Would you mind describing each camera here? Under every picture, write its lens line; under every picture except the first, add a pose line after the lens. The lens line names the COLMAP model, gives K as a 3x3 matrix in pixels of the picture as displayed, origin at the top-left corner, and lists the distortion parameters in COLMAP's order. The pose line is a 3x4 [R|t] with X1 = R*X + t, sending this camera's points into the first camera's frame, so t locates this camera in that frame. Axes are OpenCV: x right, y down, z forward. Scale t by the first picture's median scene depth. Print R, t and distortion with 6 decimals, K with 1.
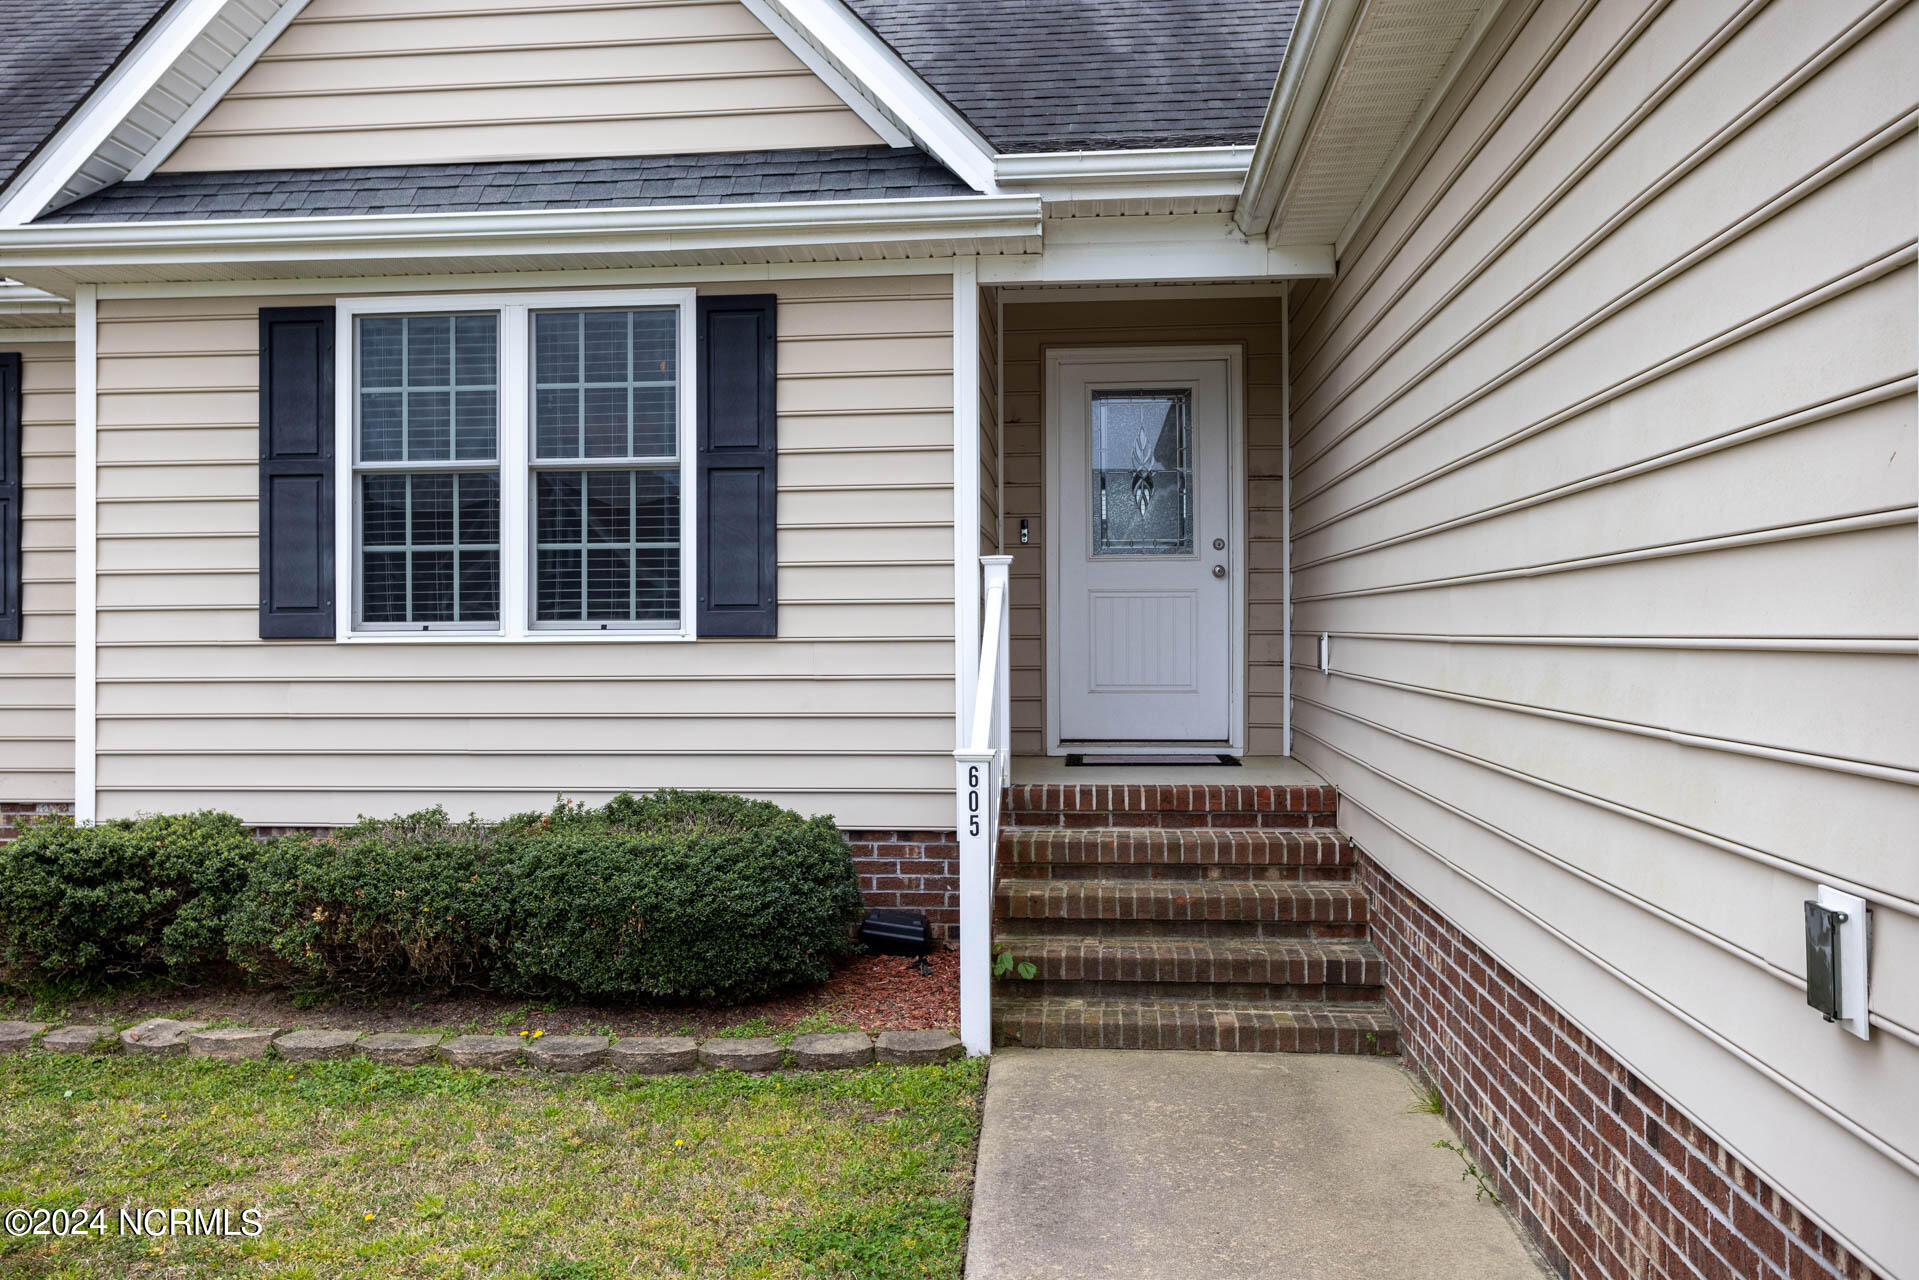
lens RADIAL K [[1628.5, 0, 954.3], [0, 1628.5, 619.0], [0, 0, 1]] dist [0.005823, 0.006740]
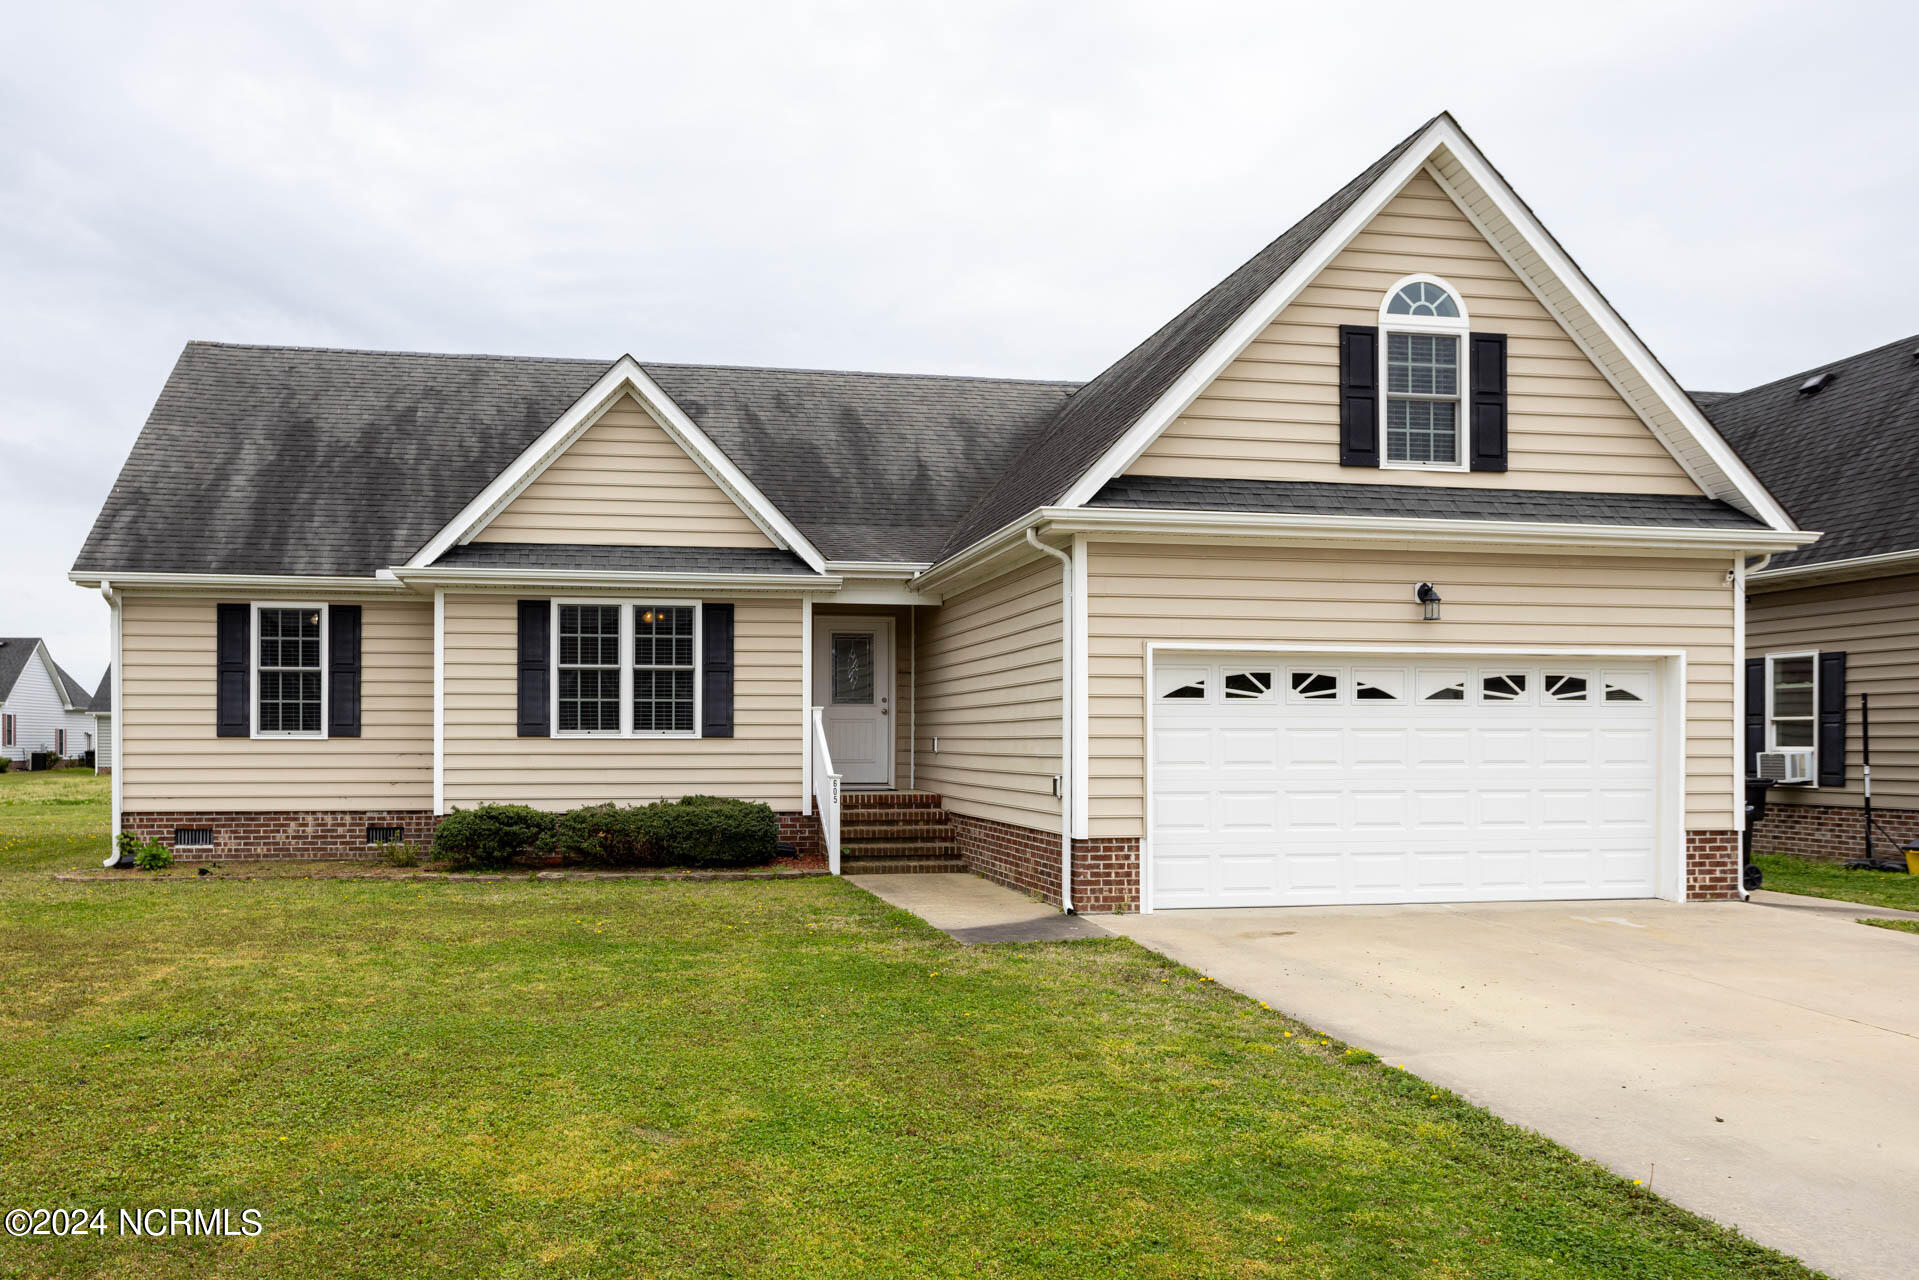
lens RADIAL K [[1741.0, 0, 961.4], [0, 1741.0, 641.2], [0, 0, 1]] dist [0.000494, 0.000024]
pose [[0.949733, 0.025364, 0.312031, -0.624996], [-0.009548, 0.998596, -0.052111, -0.000499], [-0.312915, 0.046513, 0.948642, -1.719634]]
